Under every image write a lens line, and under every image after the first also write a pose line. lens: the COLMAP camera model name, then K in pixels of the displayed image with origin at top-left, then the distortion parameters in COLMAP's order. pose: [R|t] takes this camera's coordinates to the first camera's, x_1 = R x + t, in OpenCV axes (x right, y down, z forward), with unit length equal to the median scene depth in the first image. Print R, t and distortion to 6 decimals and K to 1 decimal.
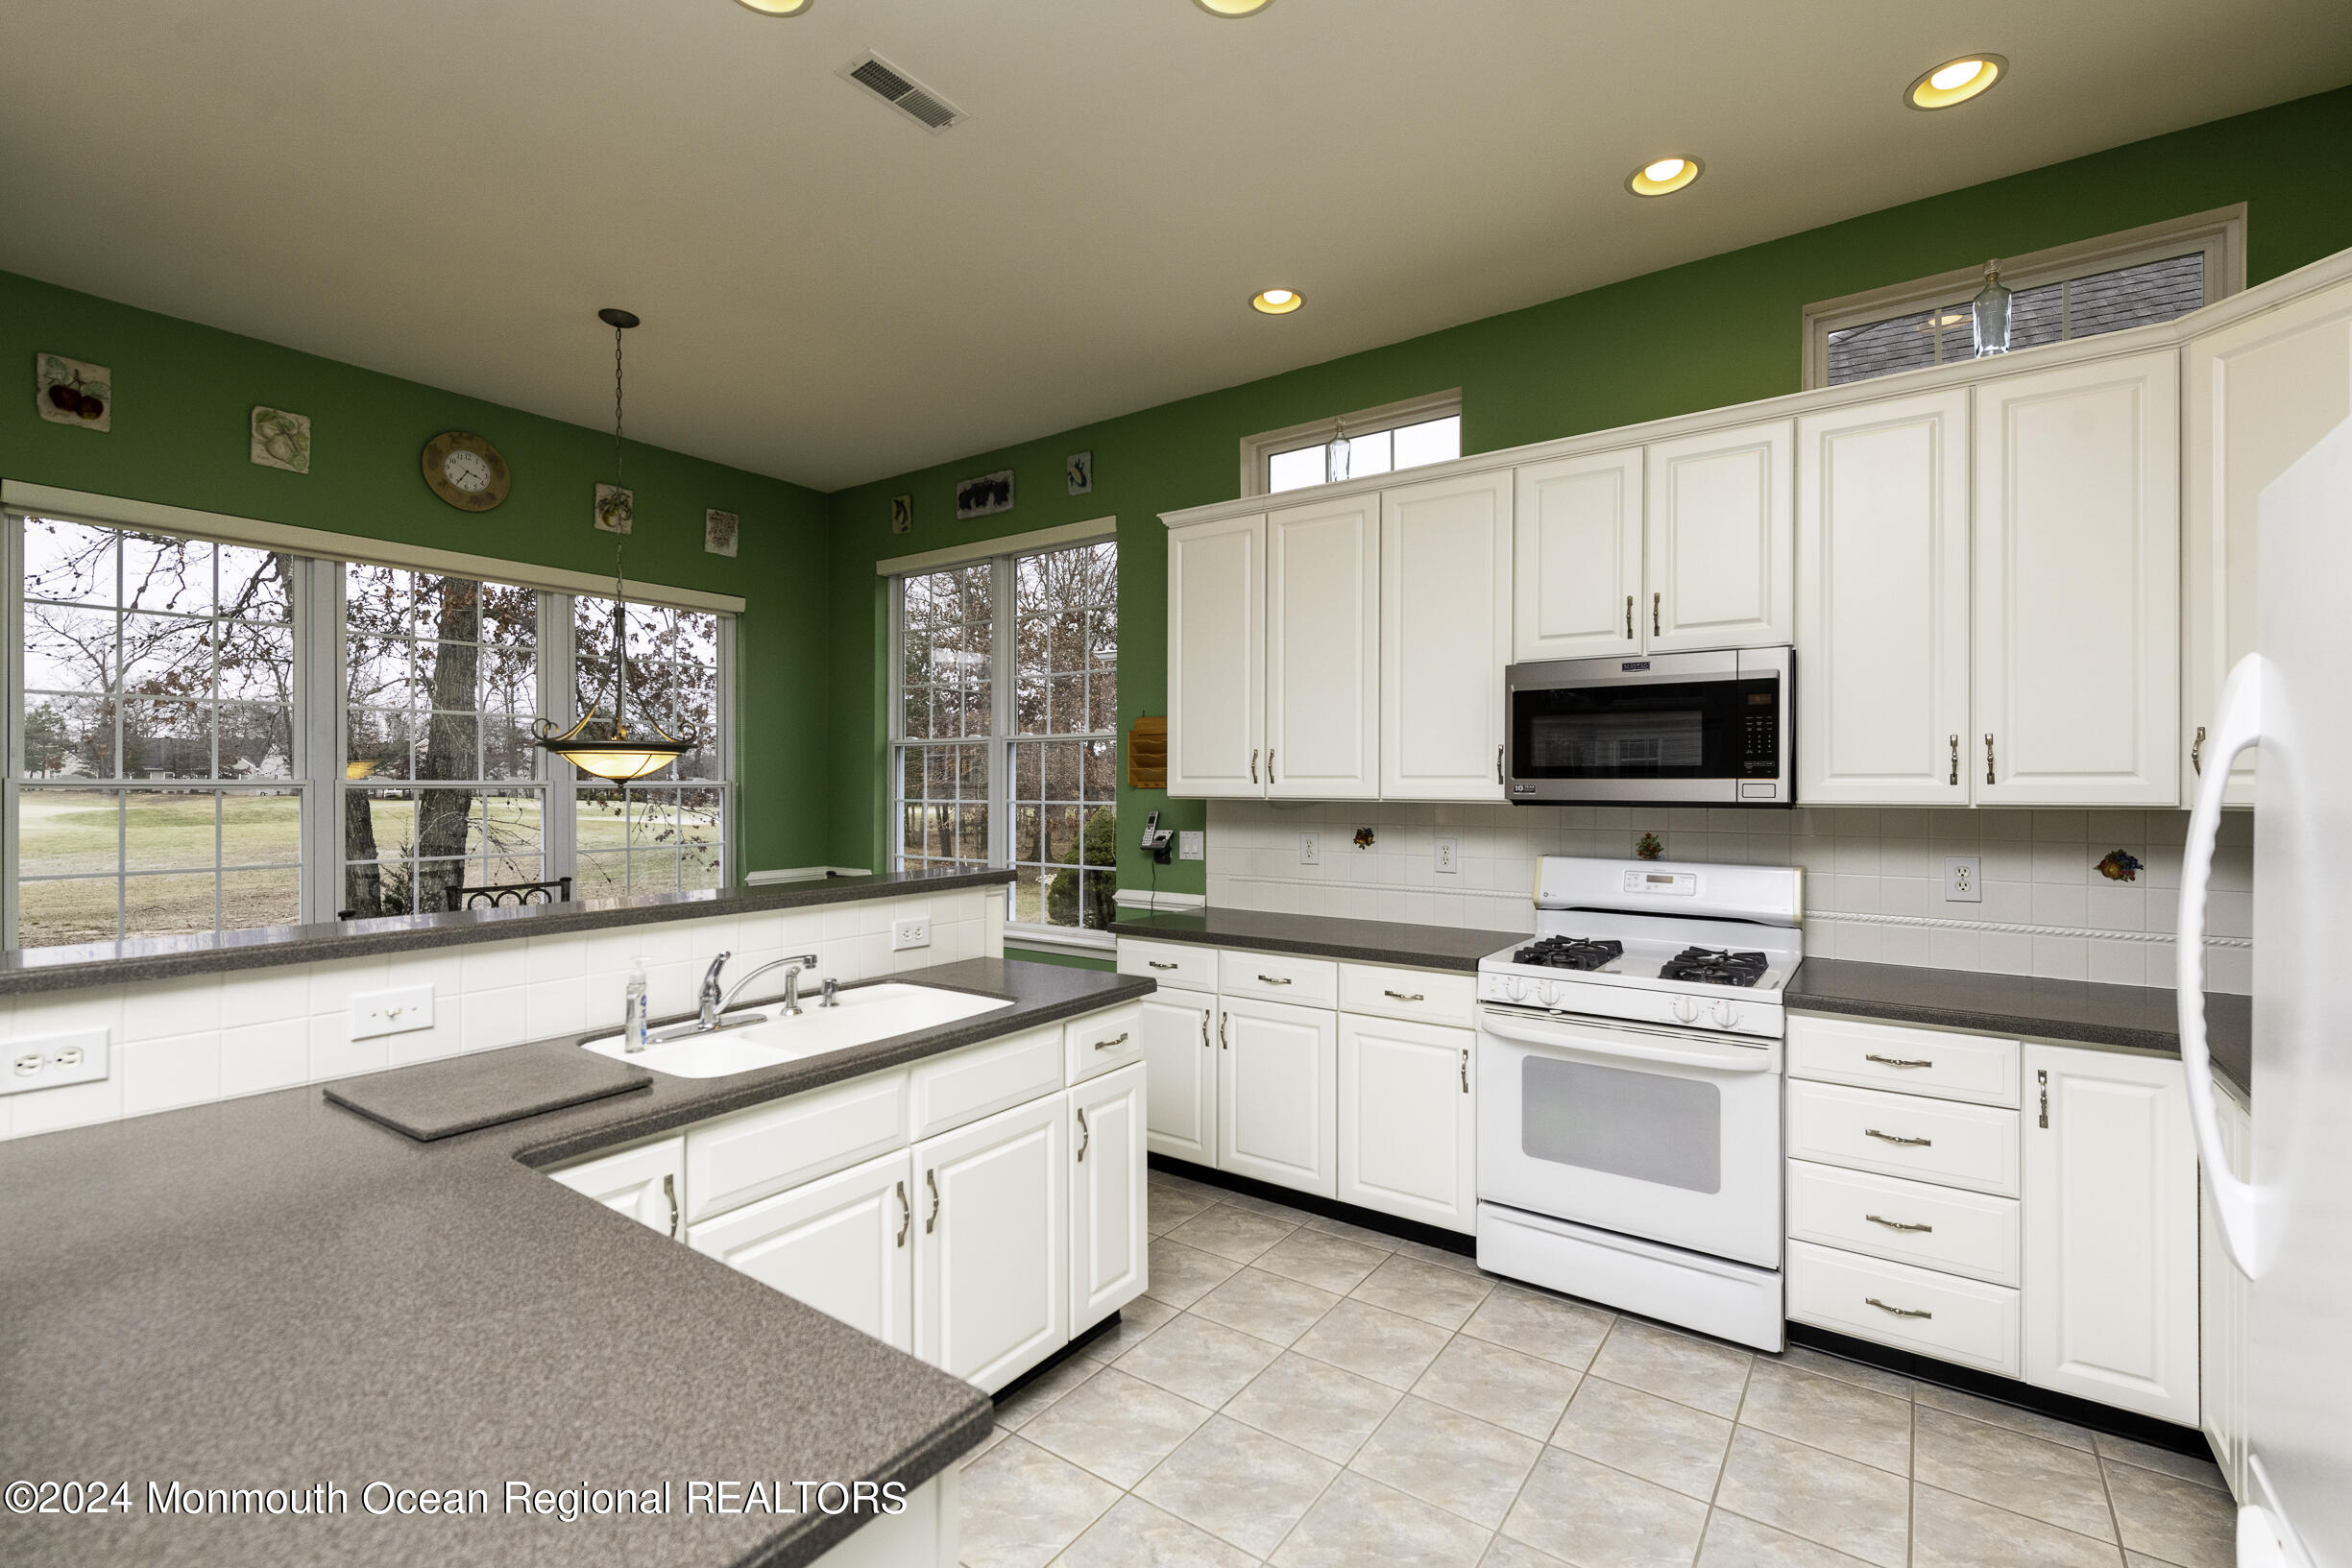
lens RADIAL K [[1040.8, 0, 1169.3], [0, 1040.8, 787.4], [0, 0, 1]] dist [-0.002590, -0.000634]
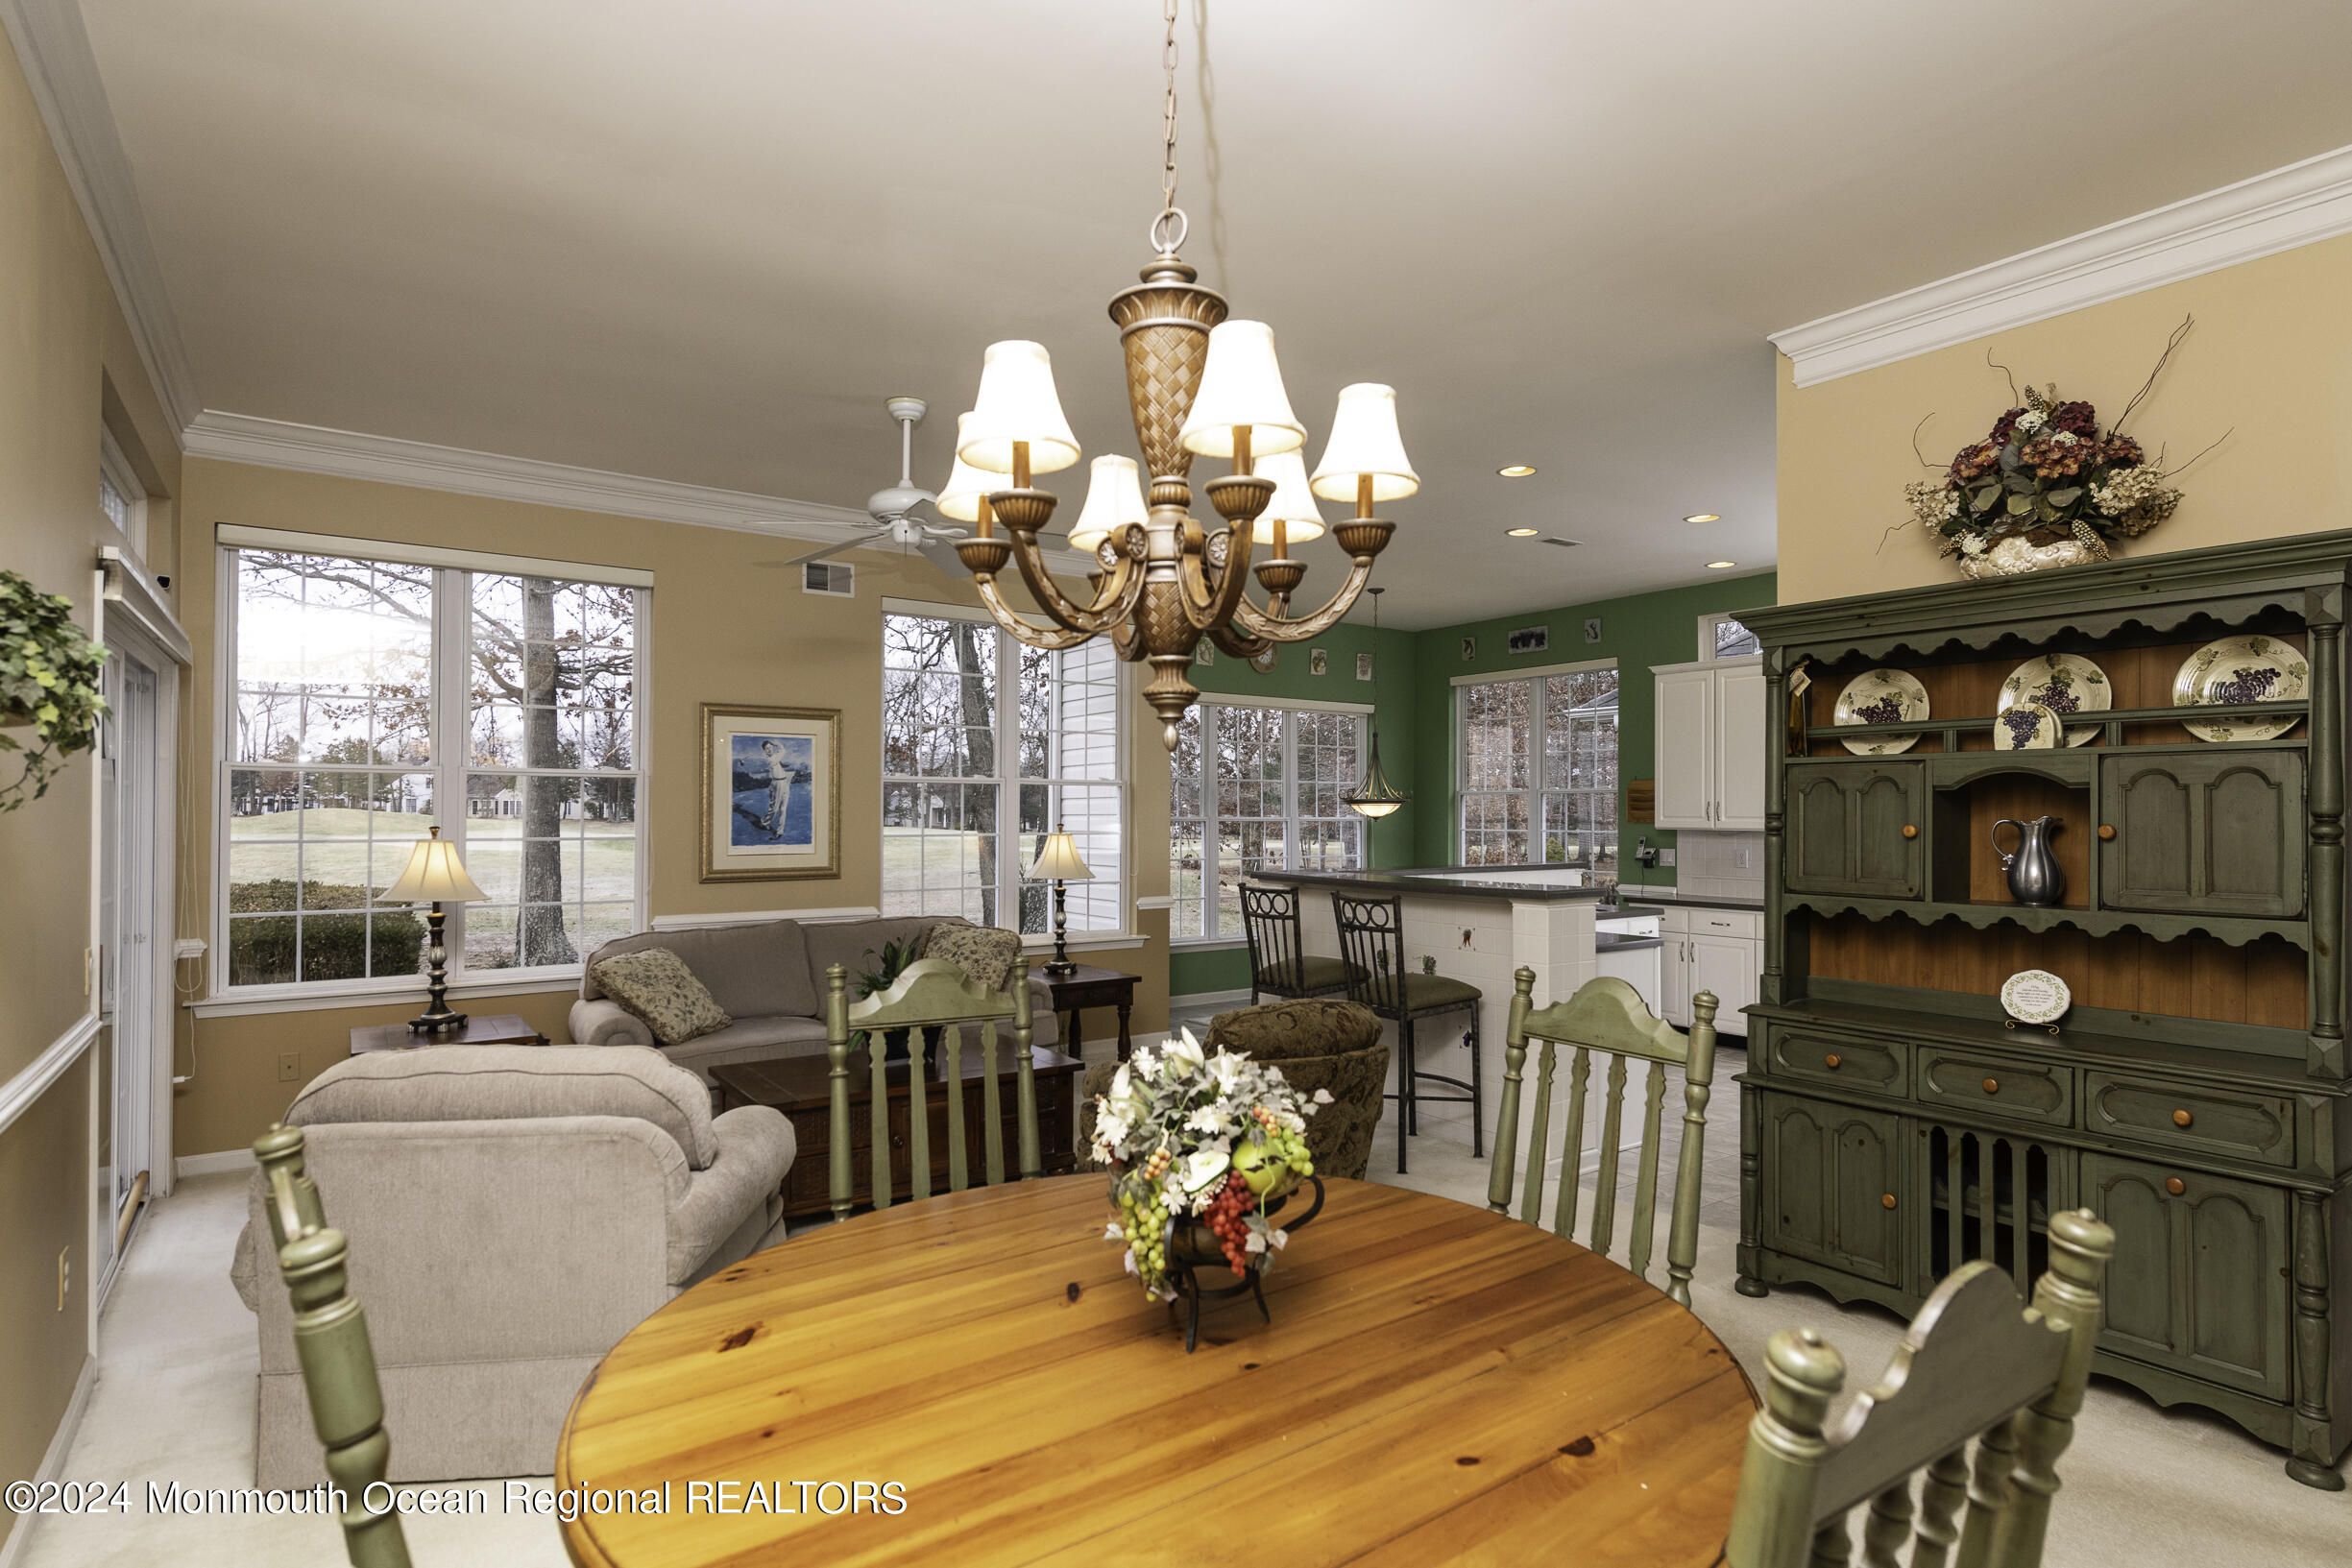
lens RADIAL K [[1233.7, 0, 1184.4], [0, 1233.7, 791.6], [0, 0, 1]] dist [0.006987, -0.001100]
pose [[0.946852, -0.001671, -0.321665, -0.077836], [-0.002591, 0.999914, -0.012821, -0.022470], [0.321659, 0.012973, 0.946767, -1.159435]]
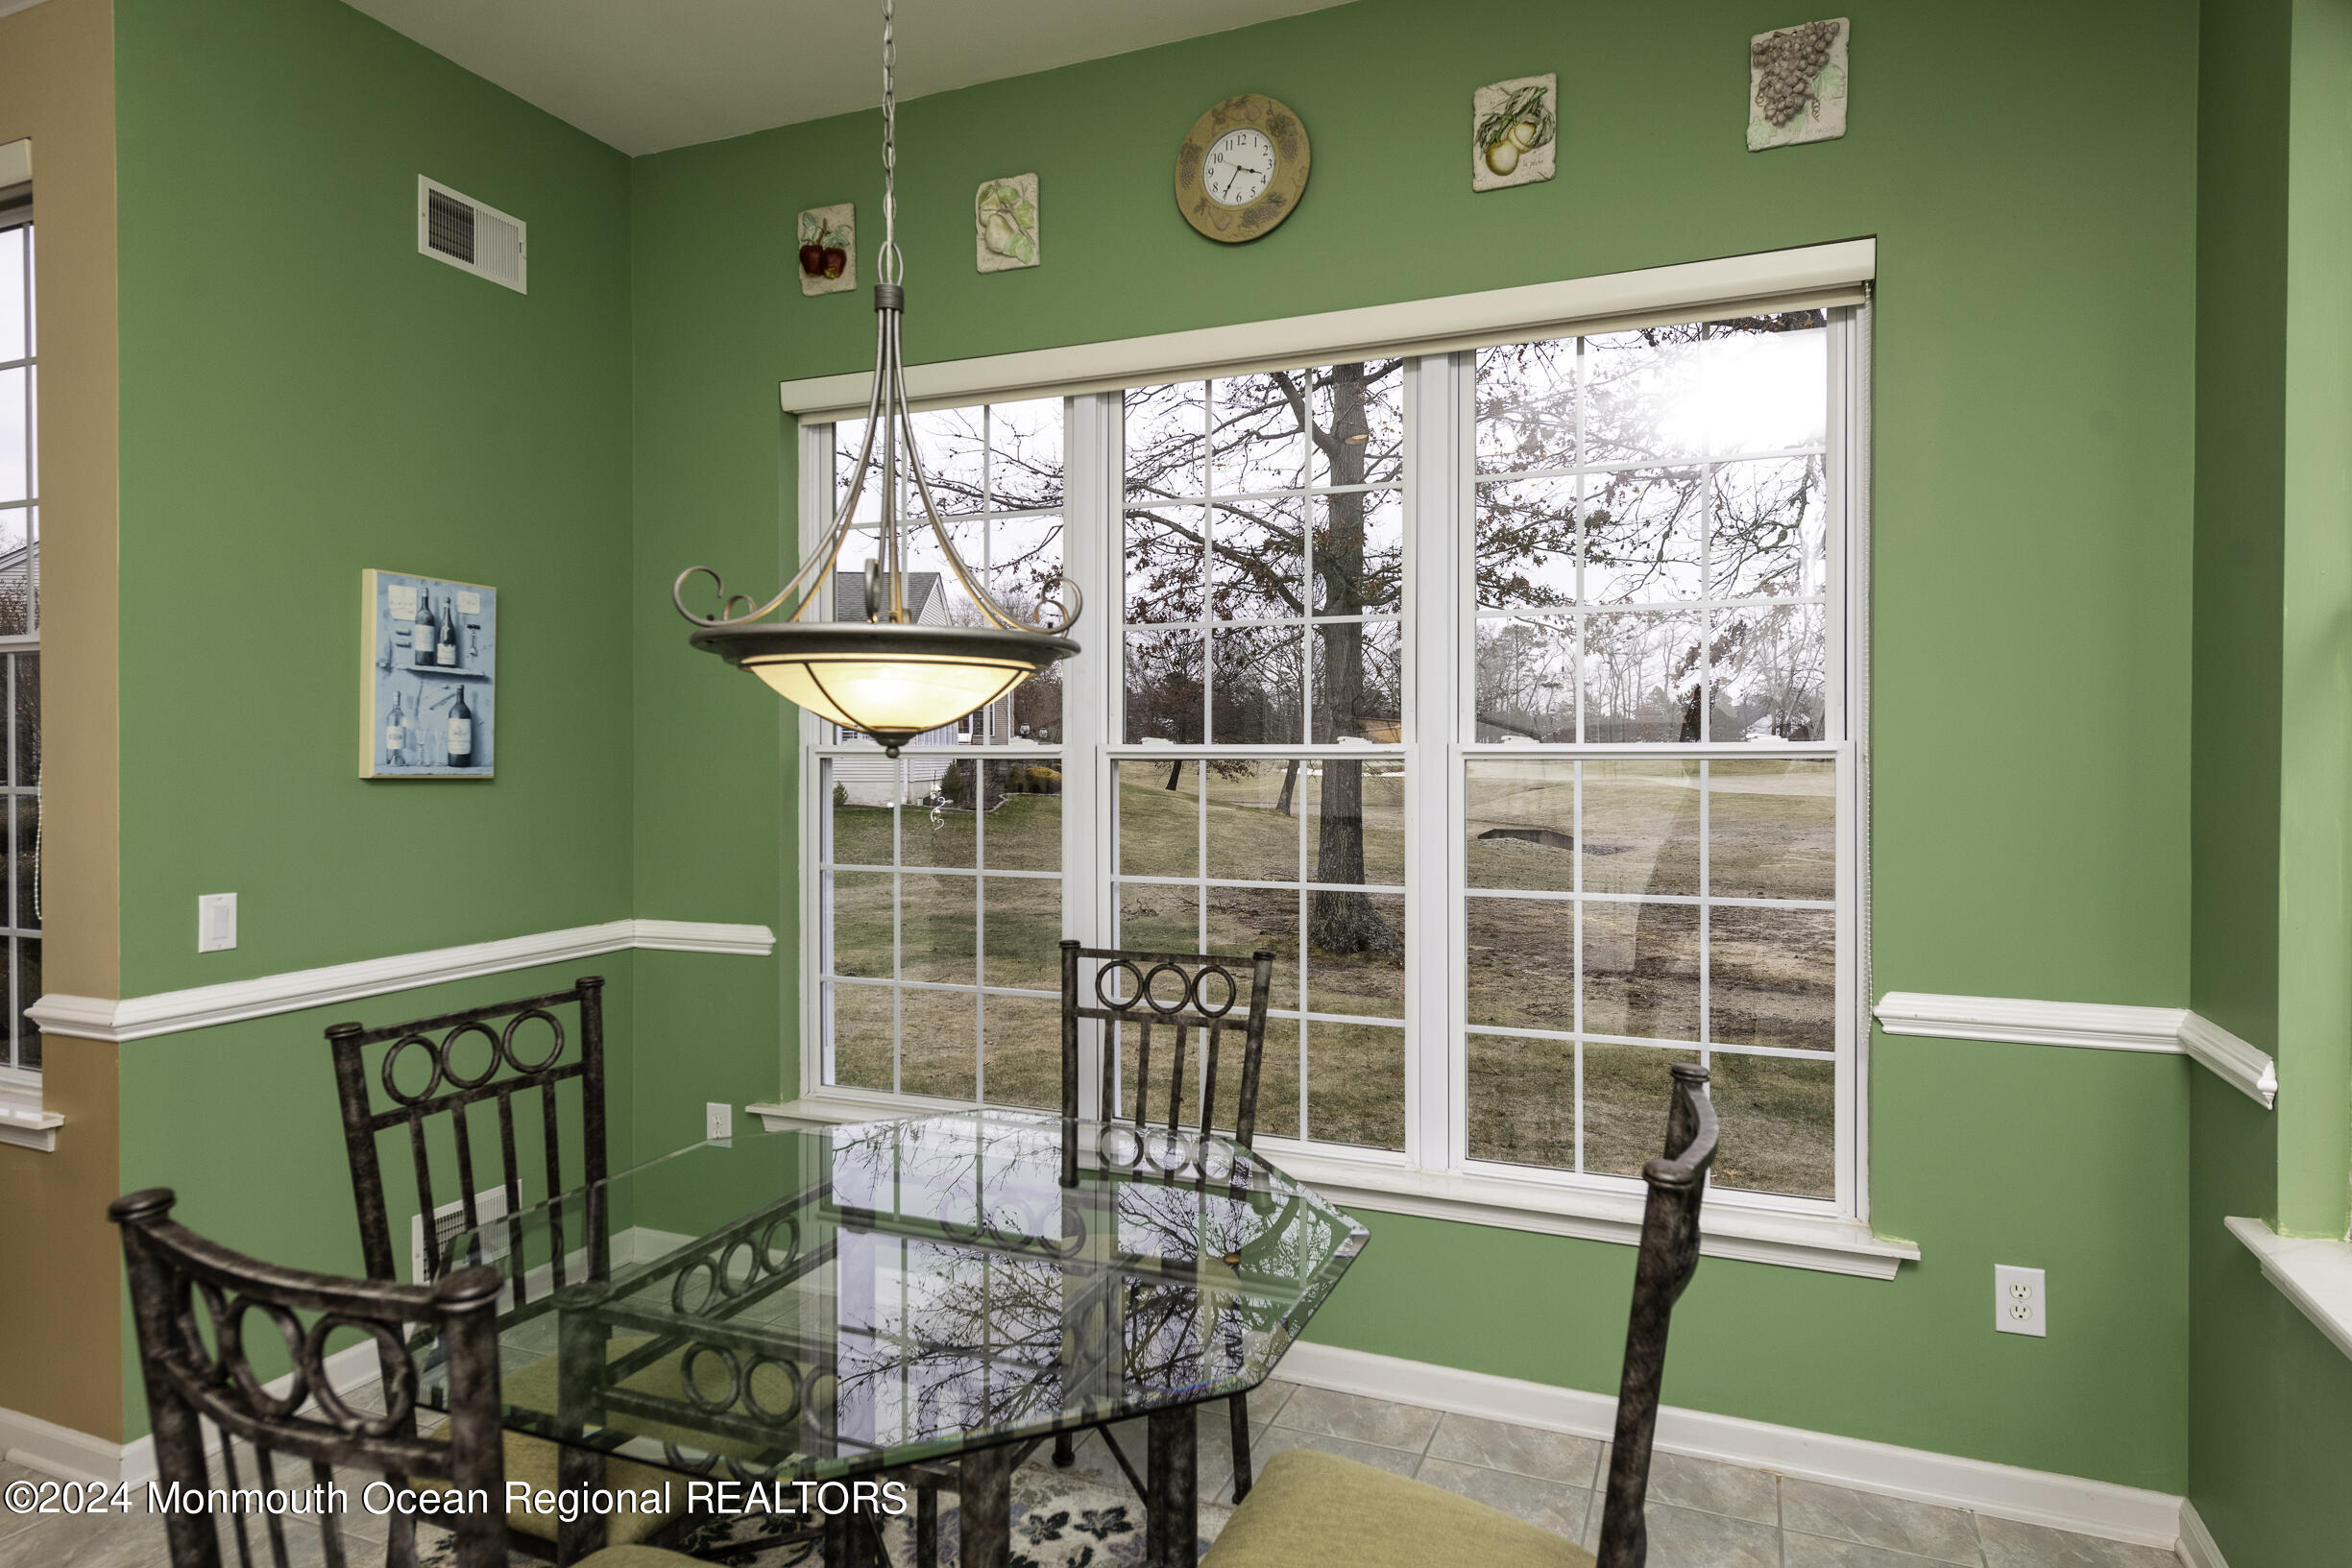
lens RADIAL K [[1390.5, 0, 1172.2], [0, 1390.5, 775.4], [0, 0, 1]] dist [0.022018, 0.000297]
pose [[0.221831, 0.011359, -0.975019, 0.025307], [-0.001452, 0.999935, 0.011319, 0.002349], [0.975084, -0.001095, 0.221833, 0.795995]]
